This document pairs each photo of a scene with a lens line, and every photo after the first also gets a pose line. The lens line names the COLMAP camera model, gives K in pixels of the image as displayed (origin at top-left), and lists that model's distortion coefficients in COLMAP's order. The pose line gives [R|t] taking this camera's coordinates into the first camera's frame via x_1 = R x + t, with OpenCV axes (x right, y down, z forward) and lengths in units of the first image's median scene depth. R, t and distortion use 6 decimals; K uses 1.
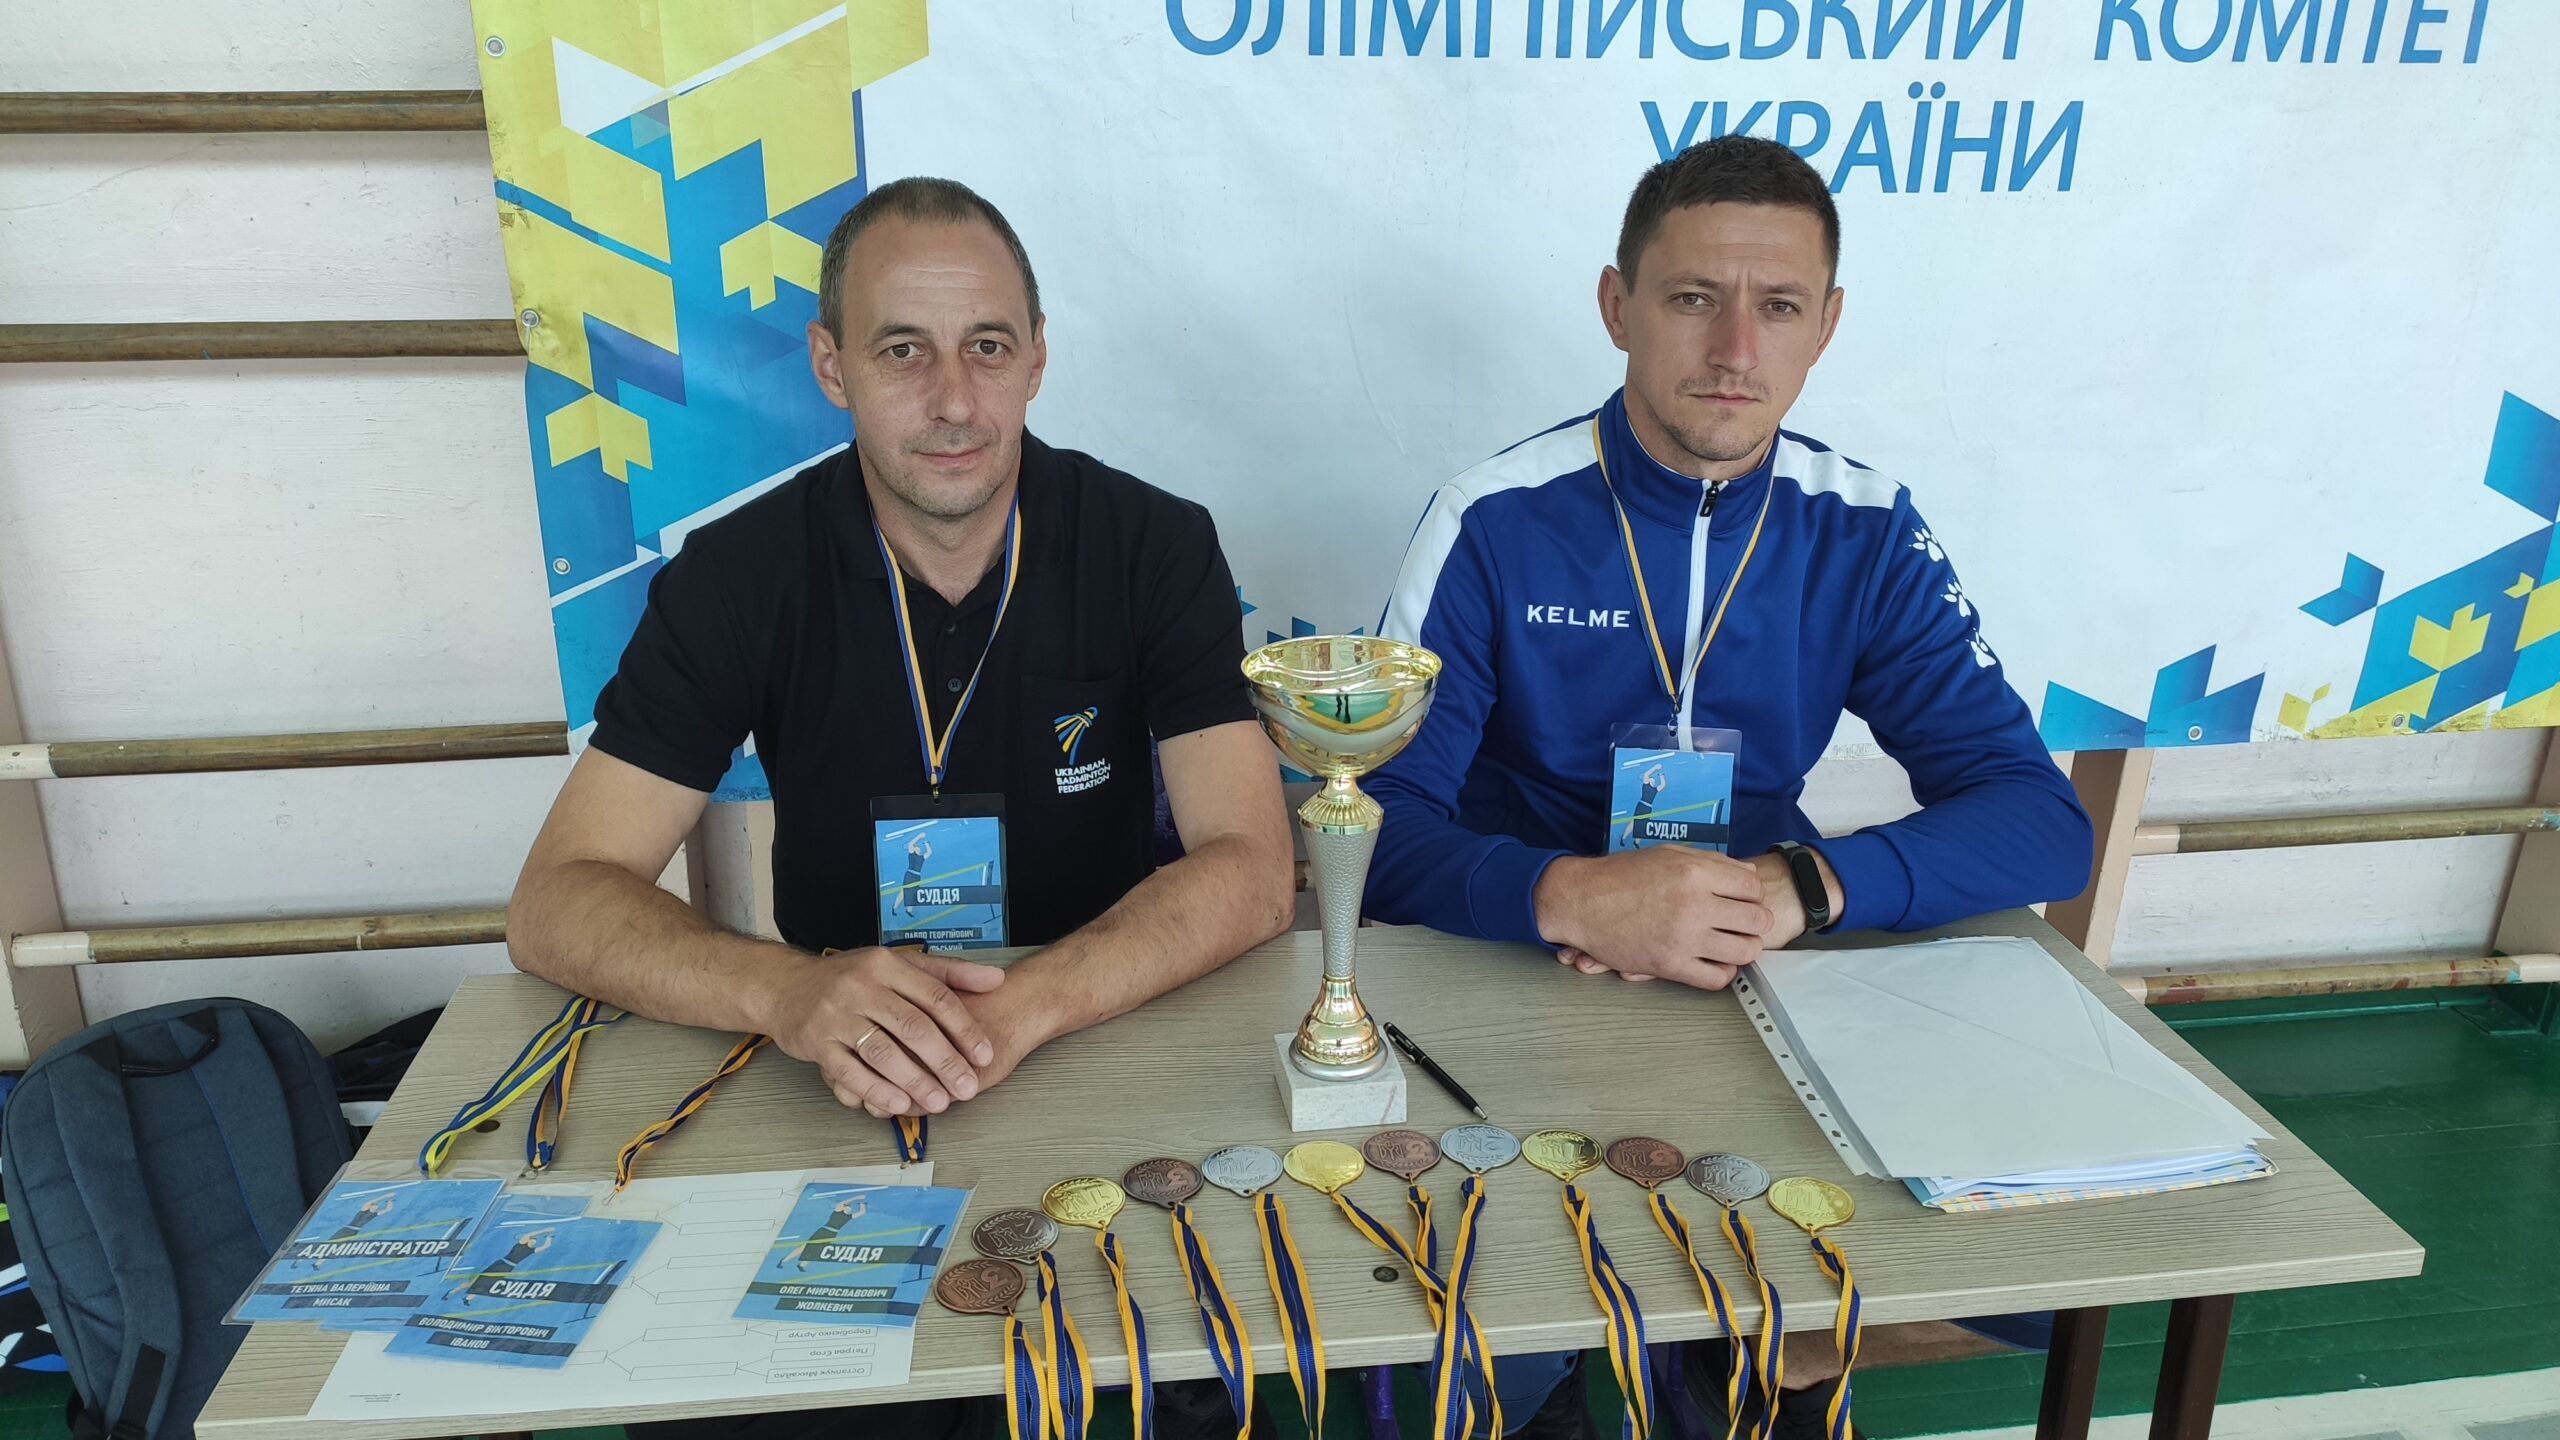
lens RADIAL K [[1971.3, 0, 1297.2], [0, 1971.3, 715.7], [0, 0, 1]] dist [0.070652, -0.120891]
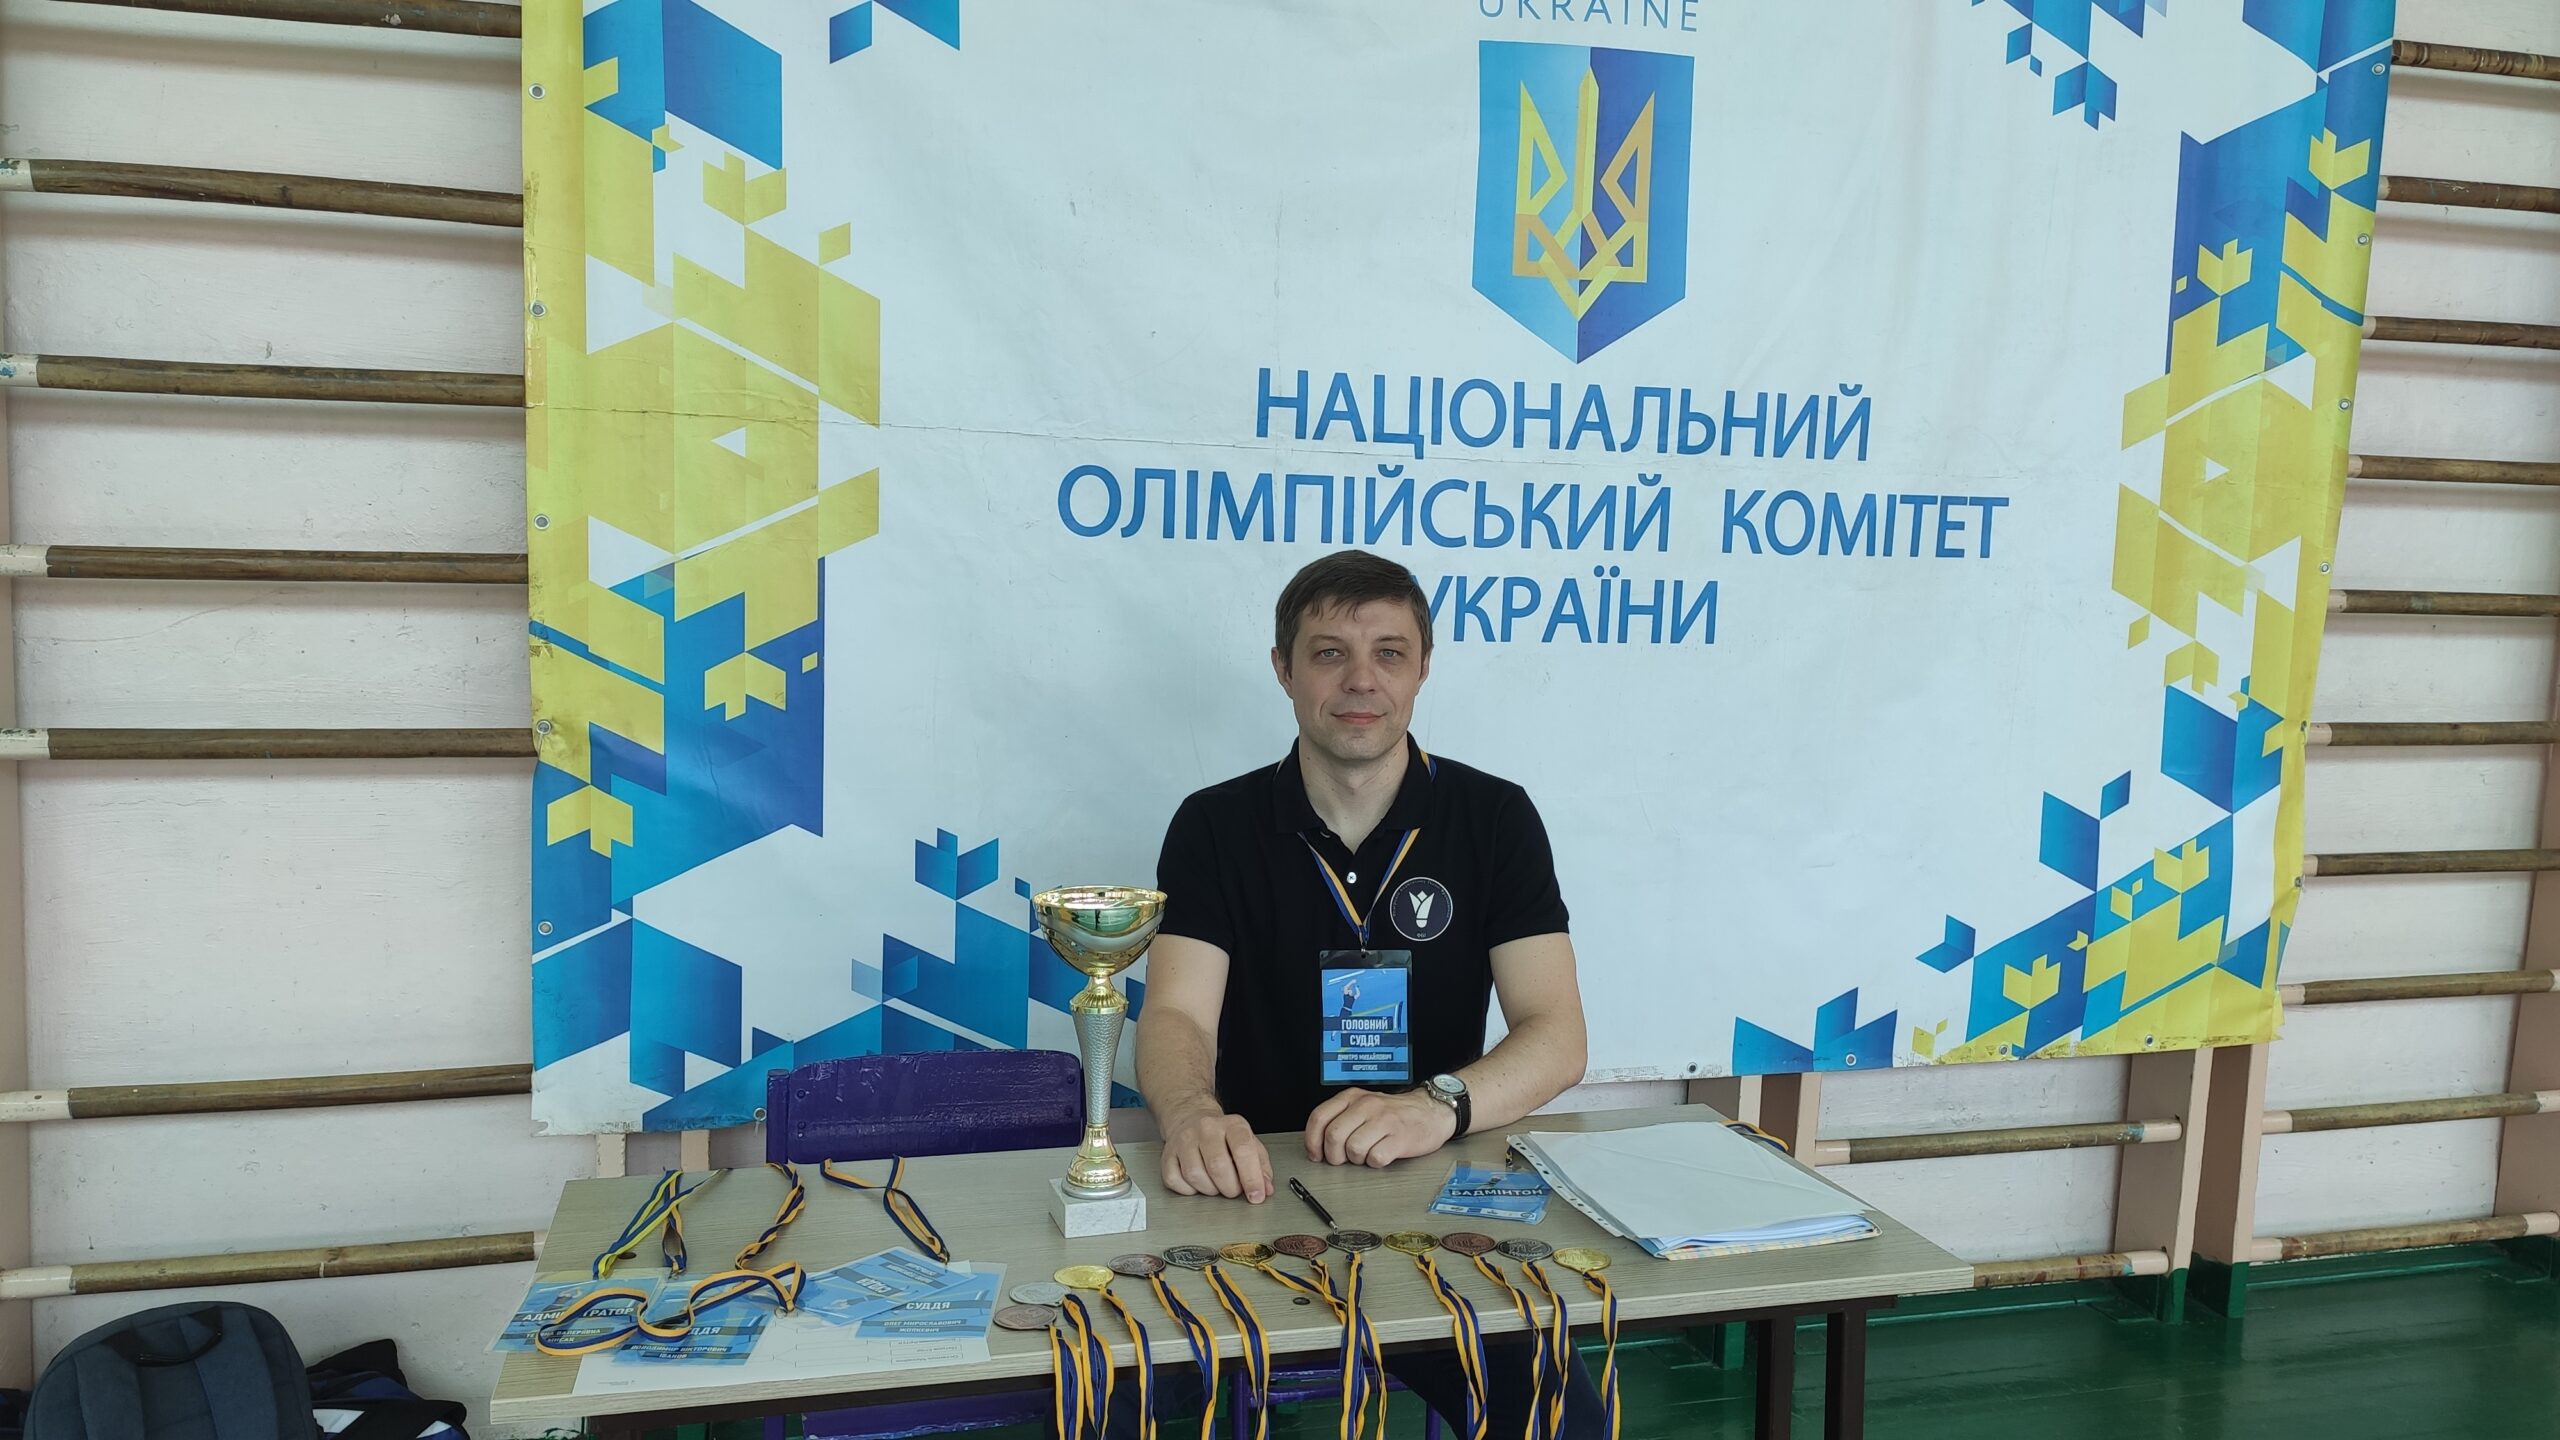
lens RADIAL K [[1971.3, 0, 1305.0], [0, 1971.3, 673.5], [0, 0, 1]] dist [0.070652, -0.120891]
pose [[0.990602, 0.005739, 0.136658, -0.081482], [0.031226, 0.963247, -0.266798, 0.118110], [-0.133166, 0.268558, 0.954014, -0.271762]]
